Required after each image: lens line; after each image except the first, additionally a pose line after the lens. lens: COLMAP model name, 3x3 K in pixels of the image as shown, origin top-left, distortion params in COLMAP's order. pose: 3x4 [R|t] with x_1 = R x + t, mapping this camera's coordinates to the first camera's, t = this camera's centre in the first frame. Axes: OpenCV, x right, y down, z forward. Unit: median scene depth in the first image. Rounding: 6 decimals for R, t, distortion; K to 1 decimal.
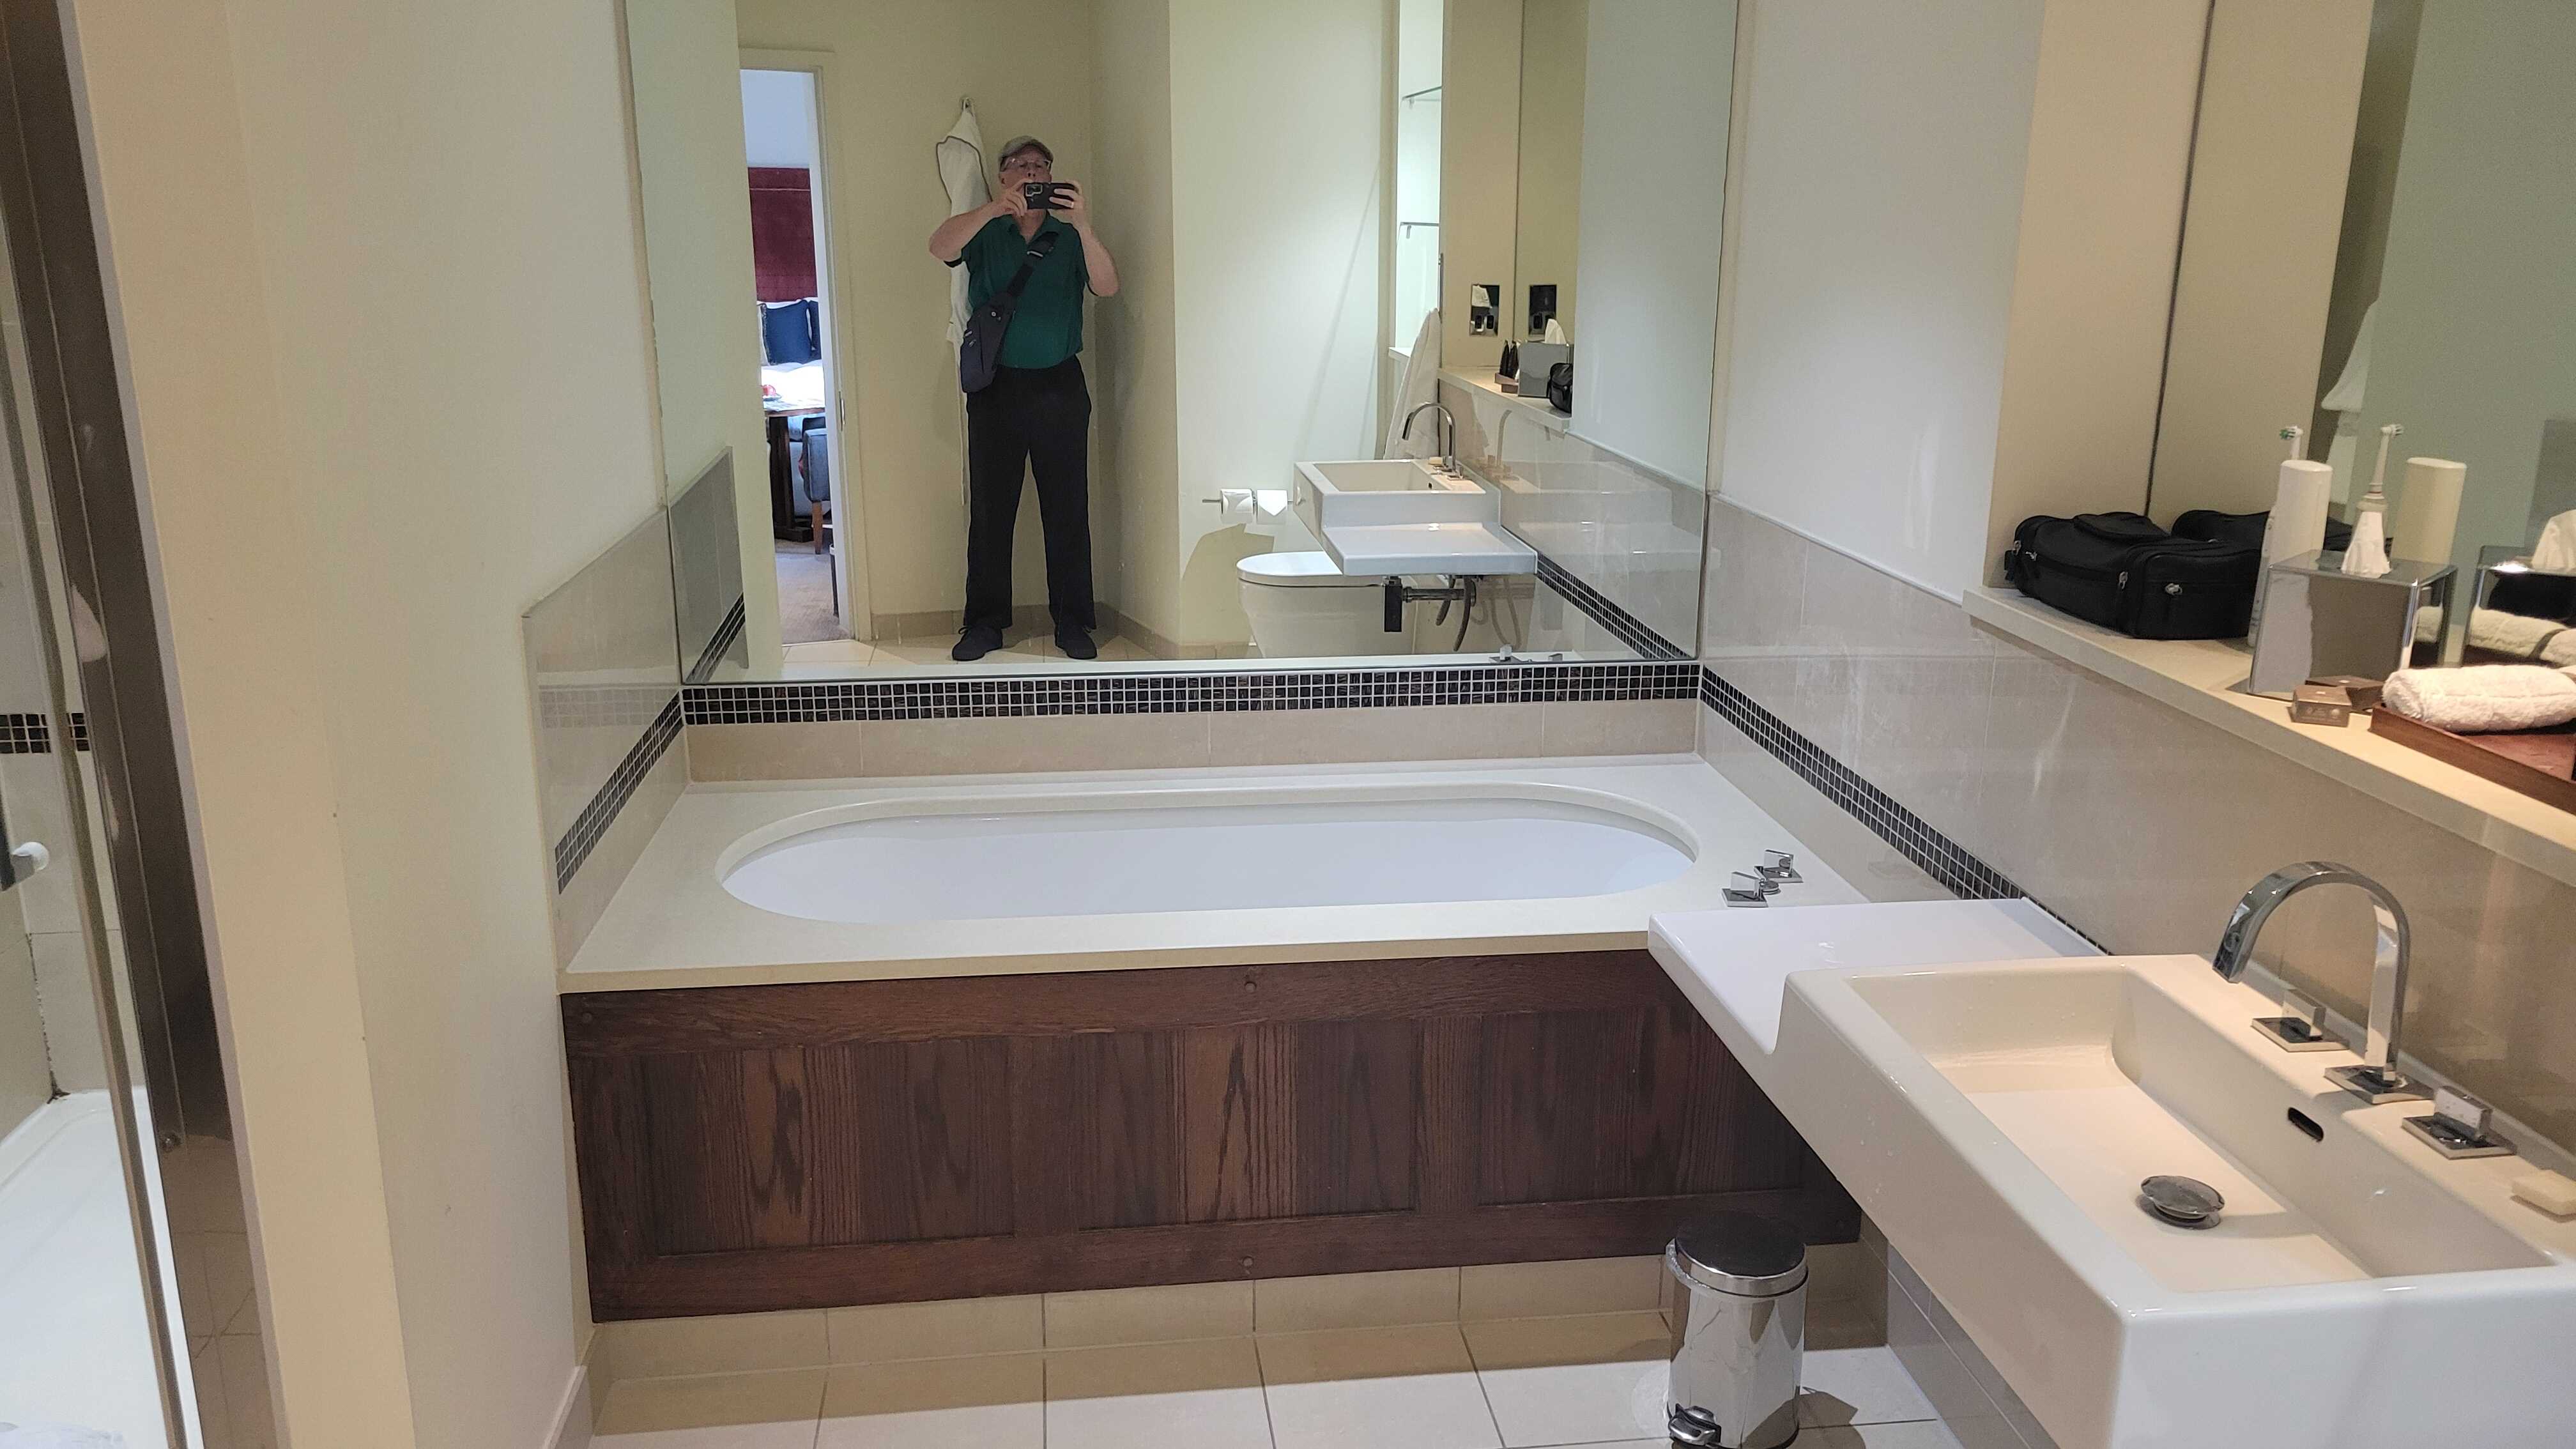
lens RADIAL K [[1829.0, 0, 1282.0], [0, 1829.0, 775.3], [0, 0, 1]] dist [0.002362, -0.062216]
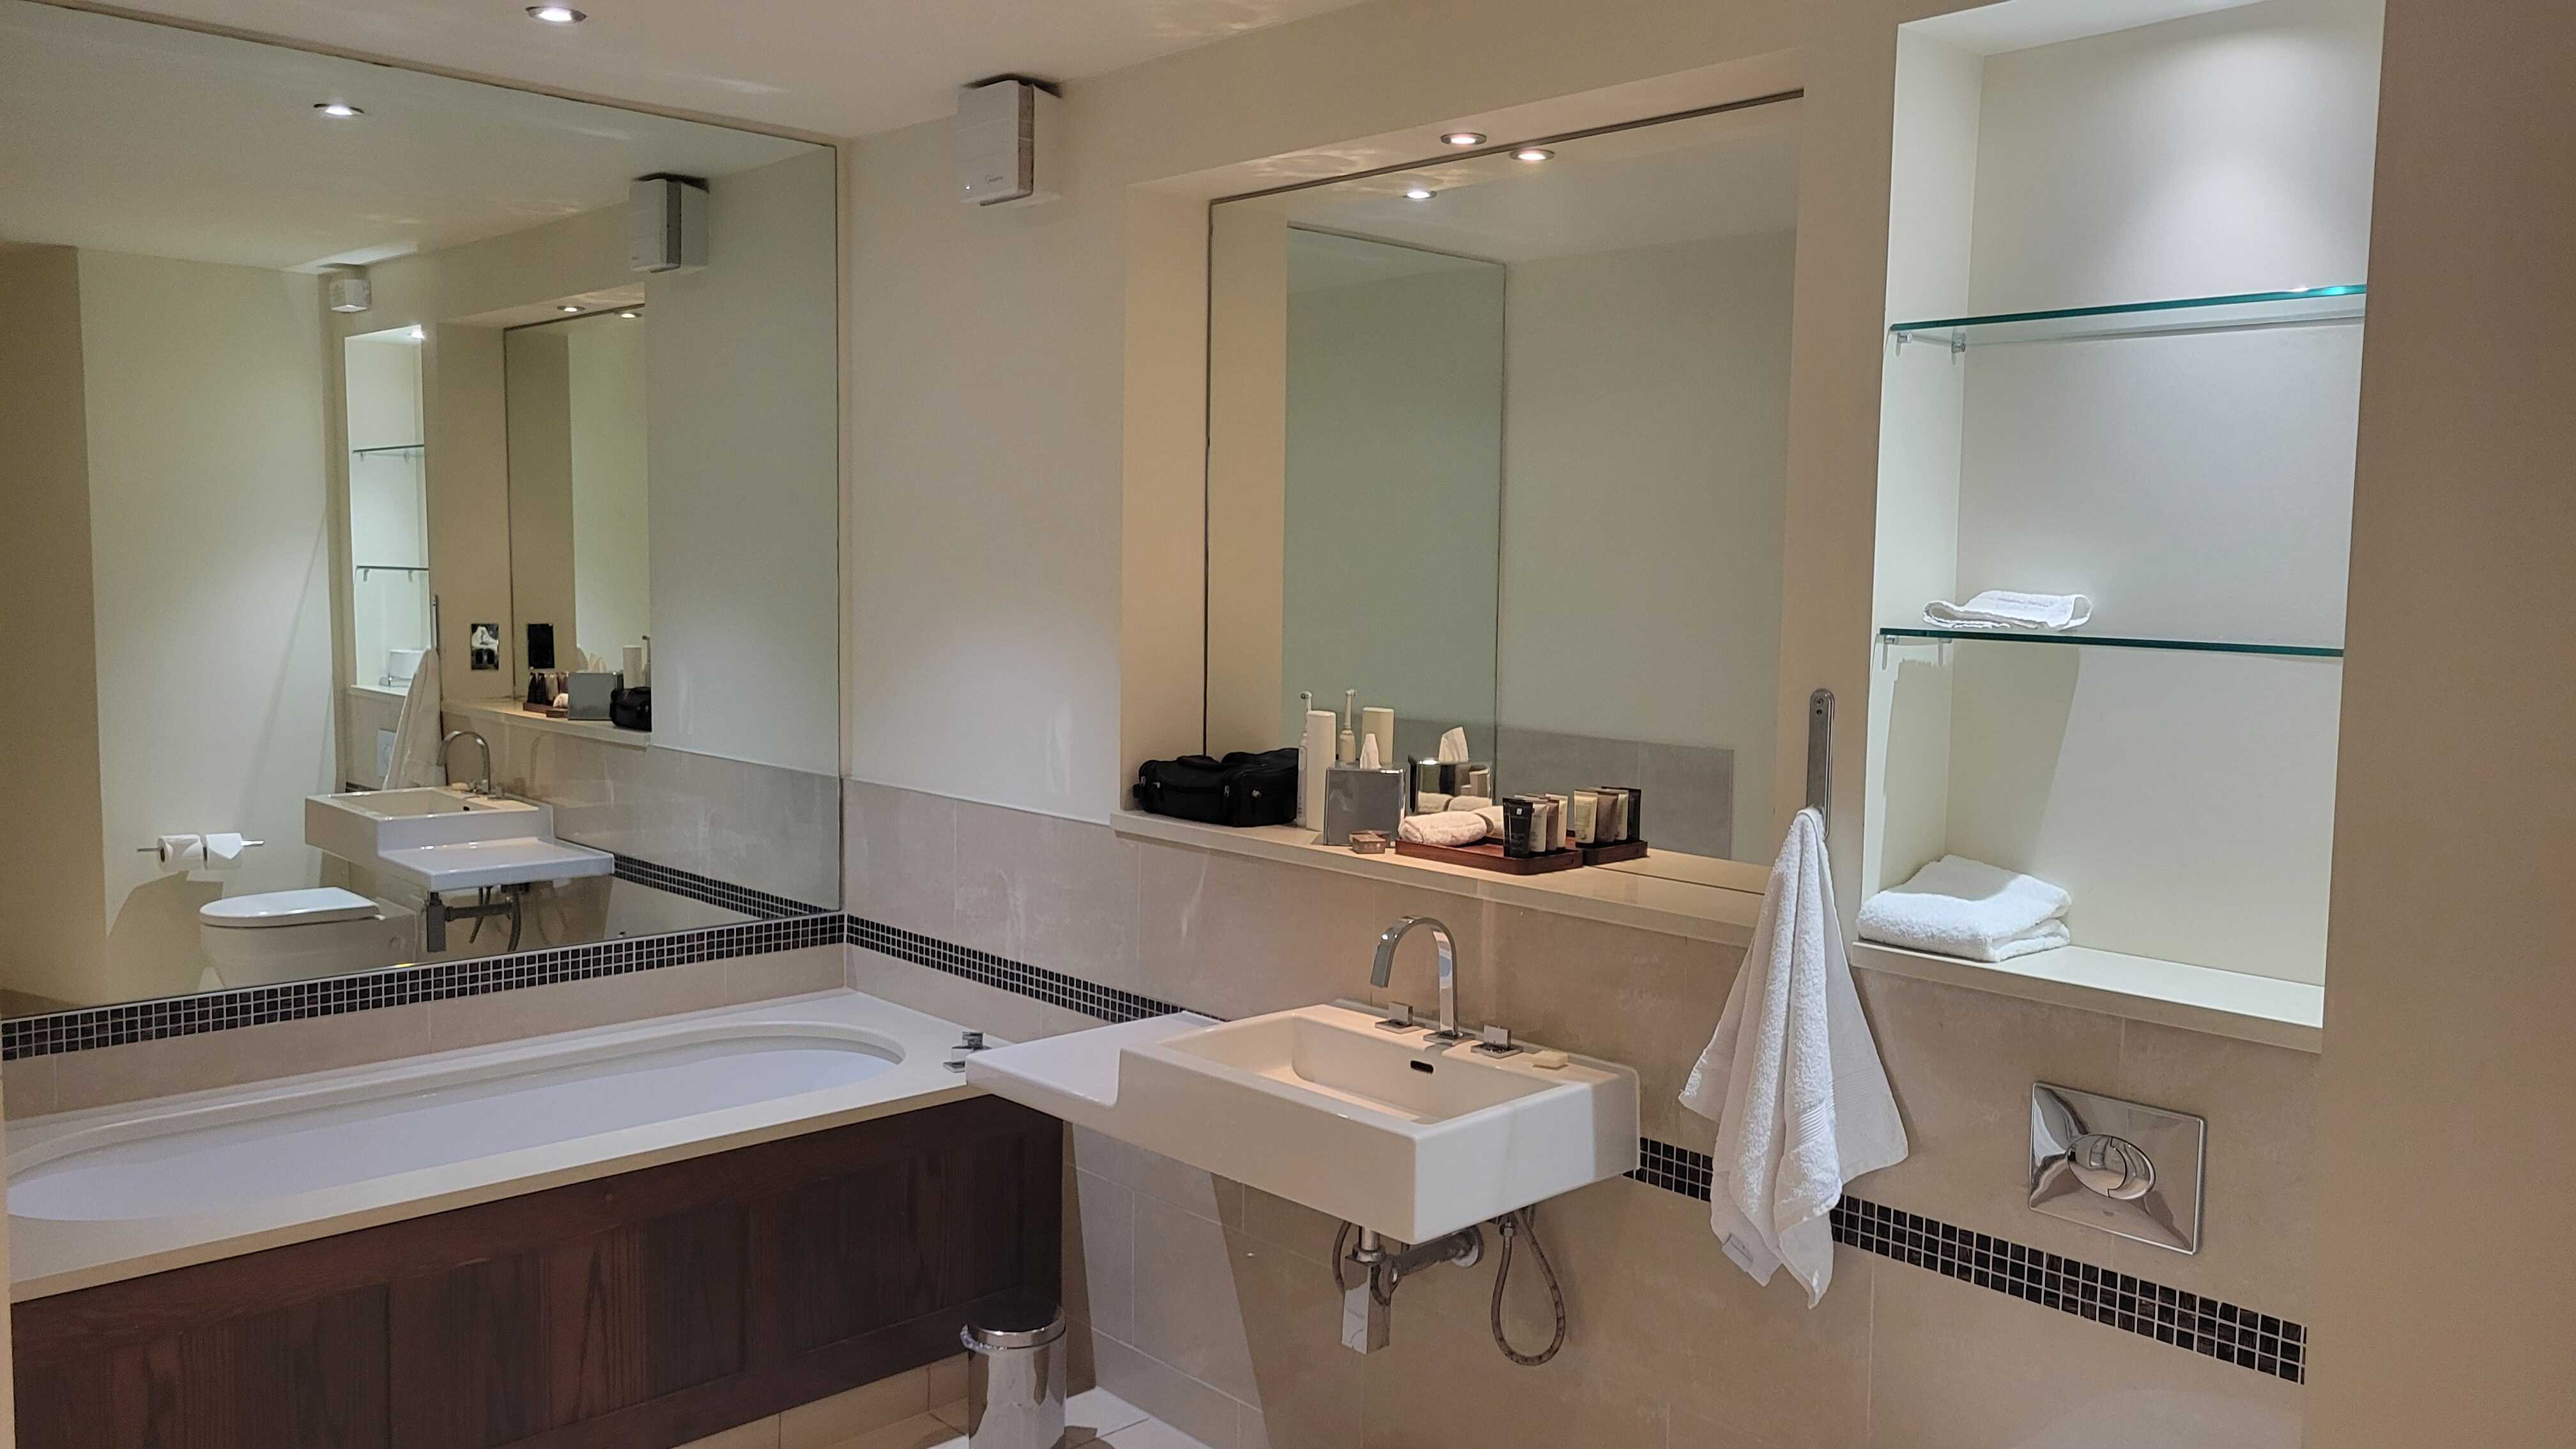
lens RADIAL K [[1891.8, 0, 1288.0], [0, 1891.8, 724.5], [0, 0, 1]] dist [-0.000729, -0.108141]
pose [[0.796627, -0.039862, 0.603156, -0.301092], [0.164662, 0.974398, -0.153083, 0.060049], [-0.581612, 0.221267, 0.782795, -0.207935]]
